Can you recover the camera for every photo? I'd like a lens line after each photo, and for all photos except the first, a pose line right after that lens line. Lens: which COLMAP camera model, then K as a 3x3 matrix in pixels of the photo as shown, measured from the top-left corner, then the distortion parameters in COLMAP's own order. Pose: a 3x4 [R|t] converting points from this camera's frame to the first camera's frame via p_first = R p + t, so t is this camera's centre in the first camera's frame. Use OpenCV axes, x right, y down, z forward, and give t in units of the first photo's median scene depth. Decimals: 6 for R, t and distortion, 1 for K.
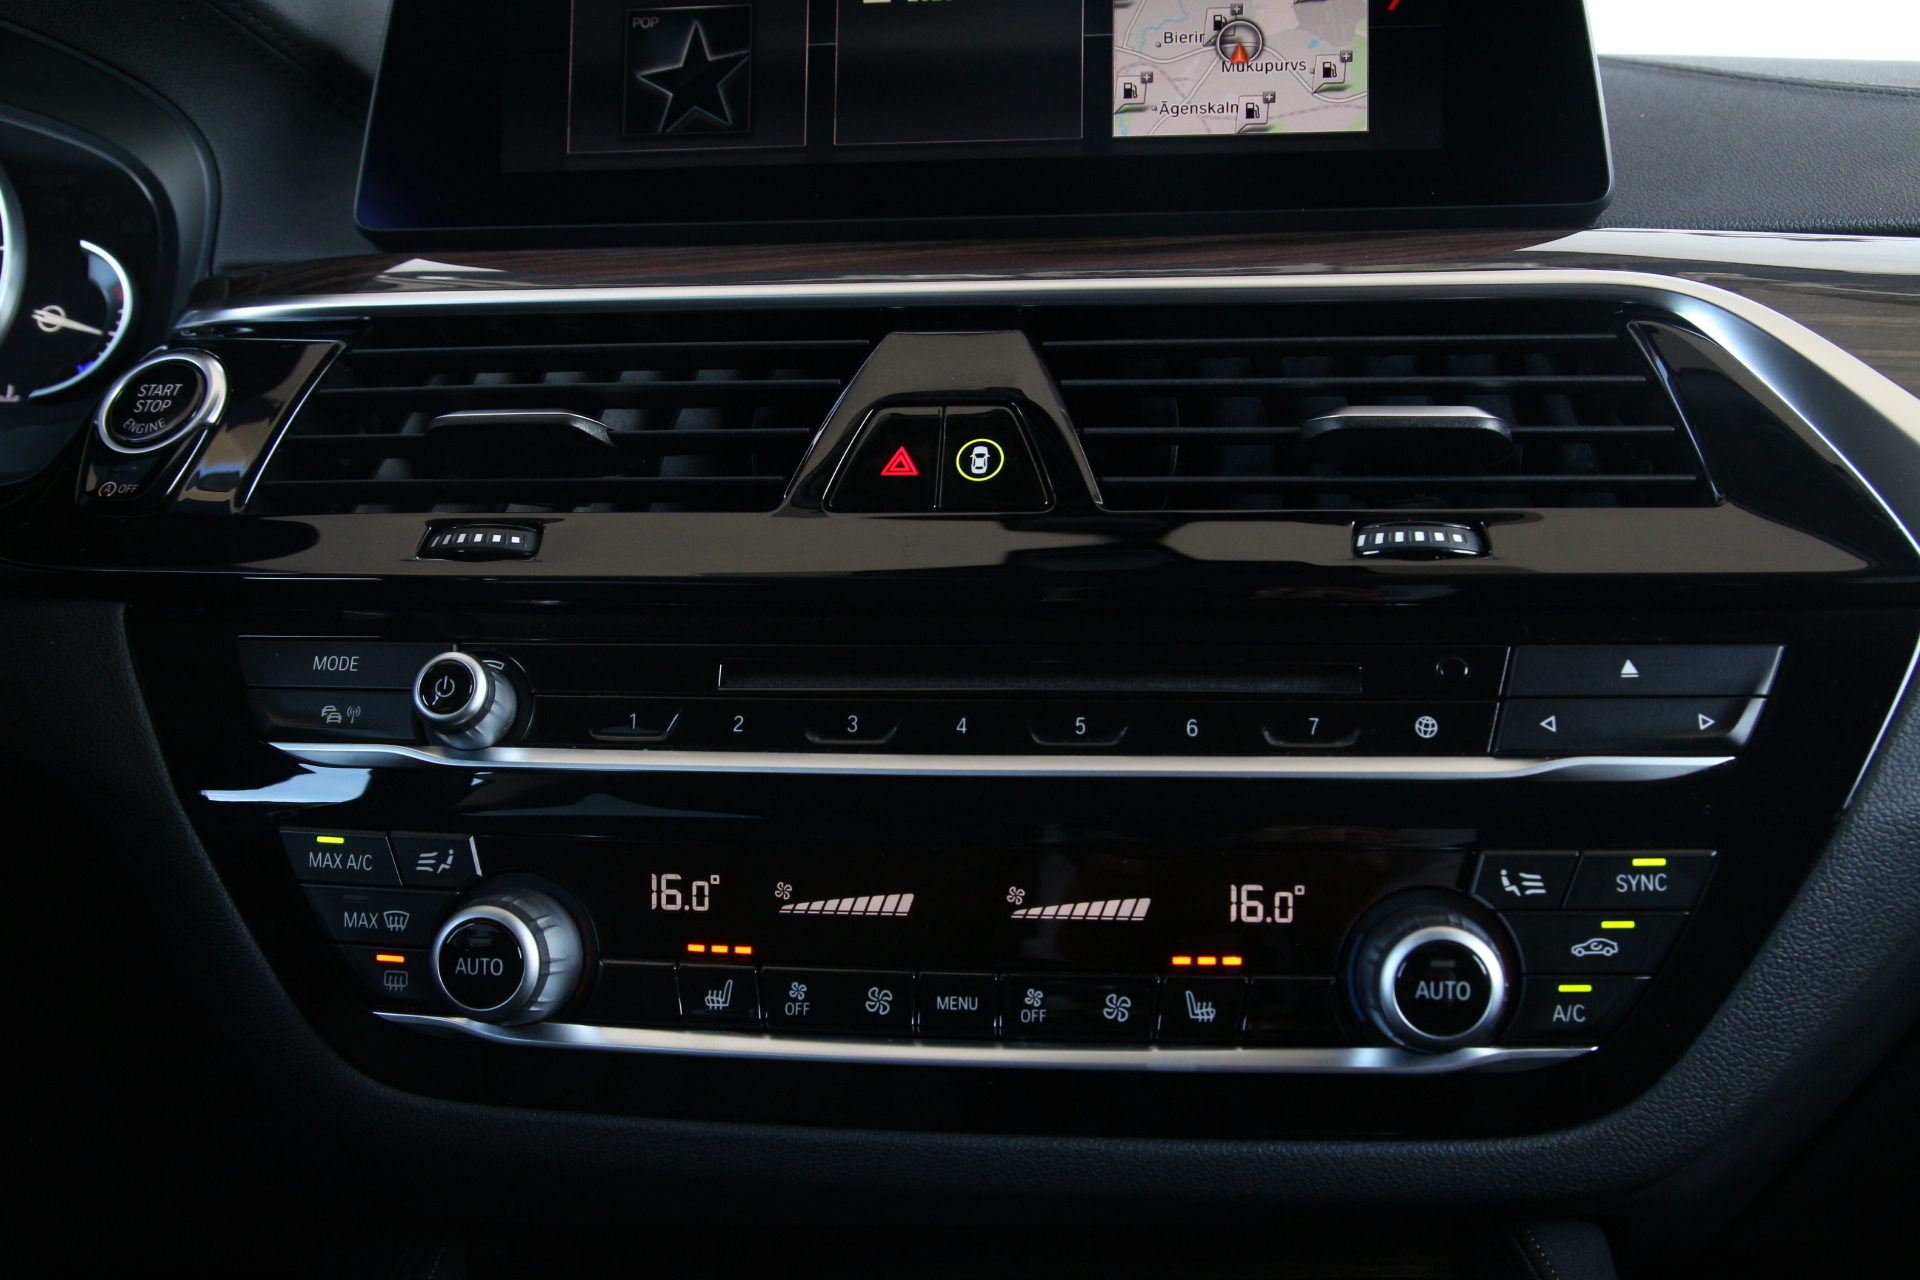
lens RADIAL K [[1915.9, 0, 961.6], [0, 1915.9, 637.2], [0, 0, 1]] dist [-0.057554, 0.000000]
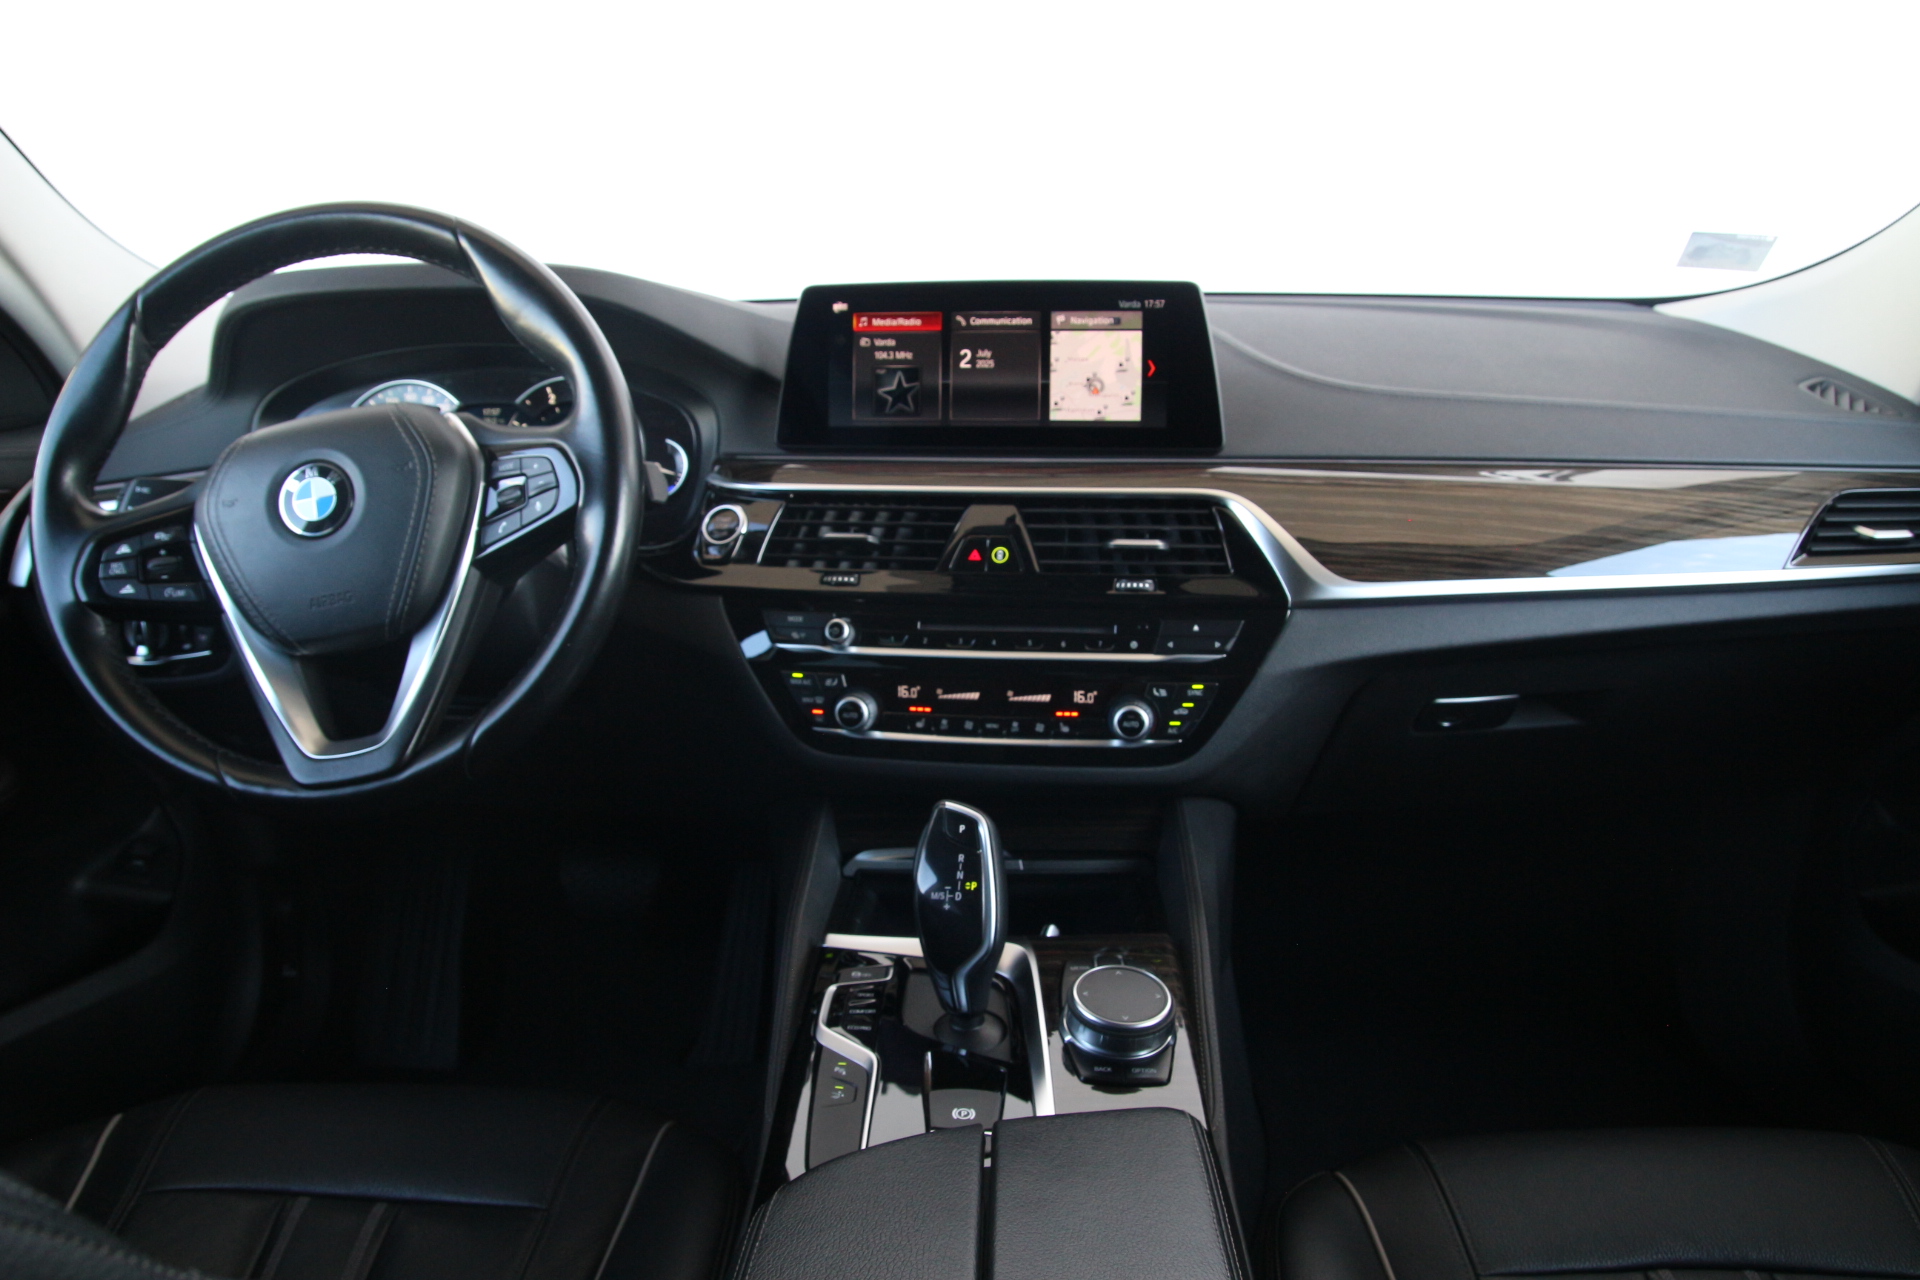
lens RADIAL K [[1500.9, 0, 961.2], [0, 1500.9, 641.2], [0, 0, 1]] dist [-0.005470, 0.000102]
pose [[0.998880, -0.000045, -0.047306, 0.065028], [0.007574, 0.987253, 0.158981, -0.358119], [0.046695, -0.159161, 0.986148, -1.506319]]
